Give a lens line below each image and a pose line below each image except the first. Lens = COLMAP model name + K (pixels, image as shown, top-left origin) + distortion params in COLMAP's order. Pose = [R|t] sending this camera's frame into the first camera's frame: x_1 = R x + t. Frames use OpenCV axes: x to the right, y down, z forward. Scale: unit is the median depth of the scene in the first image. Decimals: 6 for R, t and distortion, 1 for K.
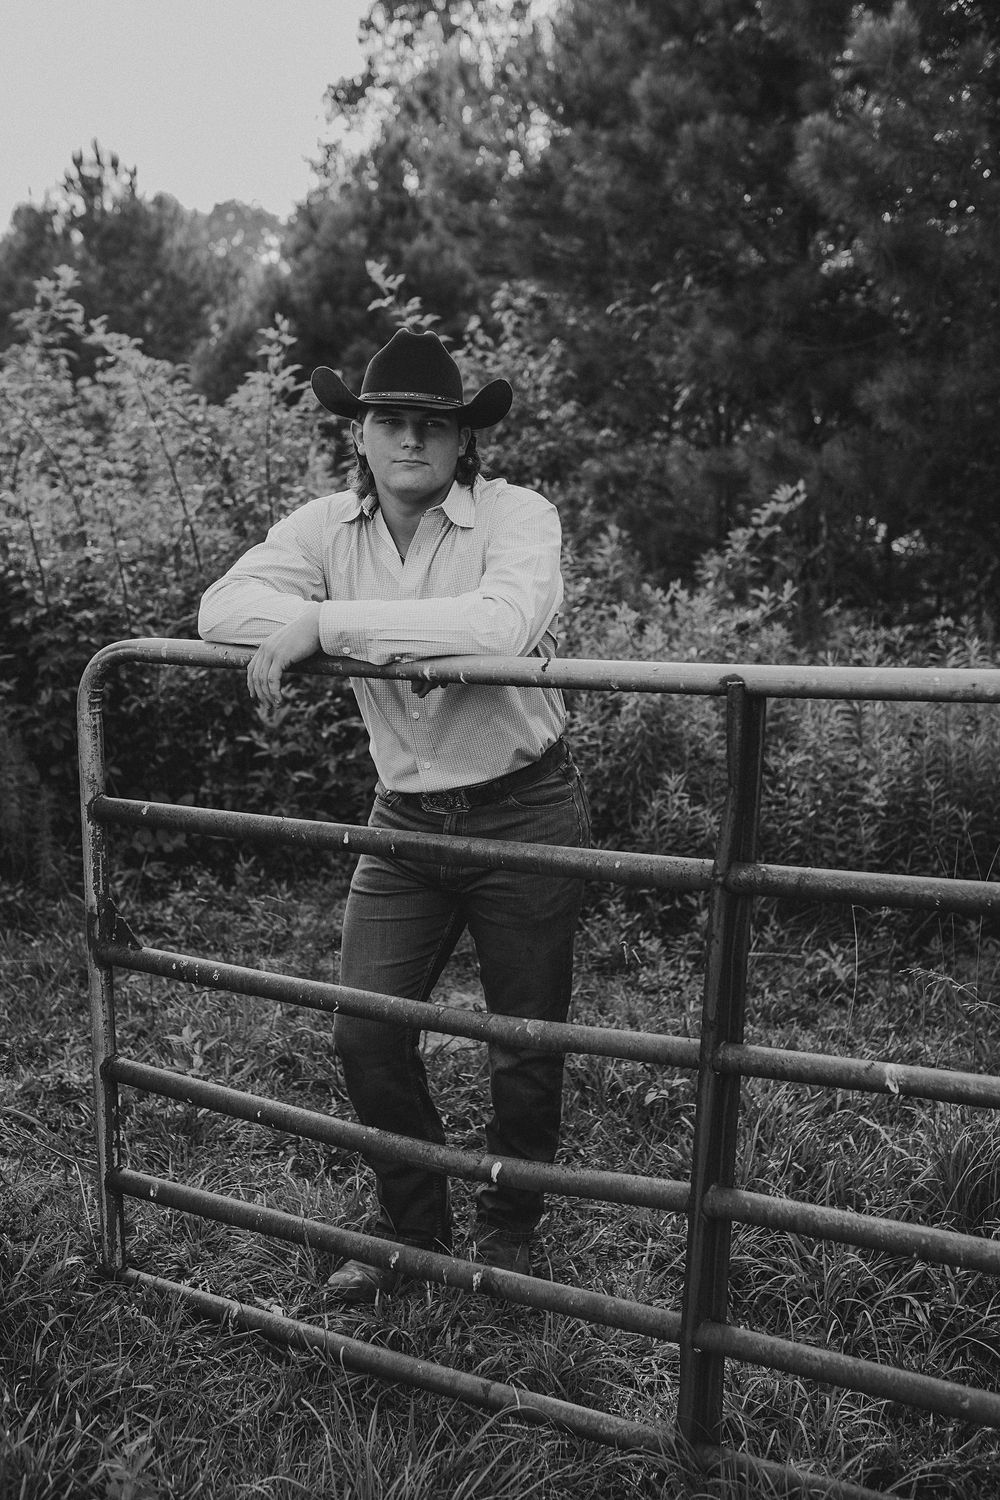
lens RADIAL K [[1455.5, 0, 441.4], [0, 1455.5, 750.8], [0, 0, 1]] dist [-0.002476, 0.016966]
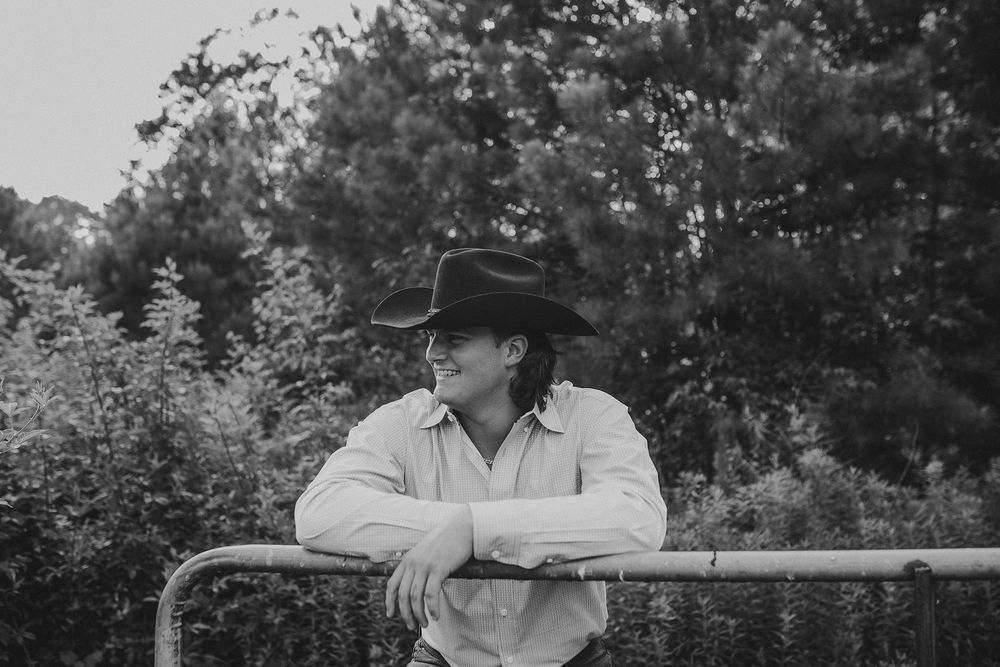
lens RADIAL K [[996.1, 0, 499.1], [0, 996.1, 333.1], [0, 0, 1]] dist [-0.086927, 0.123250]
pose [[0.959385, 0.001644, 0.282097, -0.086345], [0.063422, 0.973127, -0.221364, -0.022763], [-0.274880, 0.230264, 0.933499, 0.121411]]
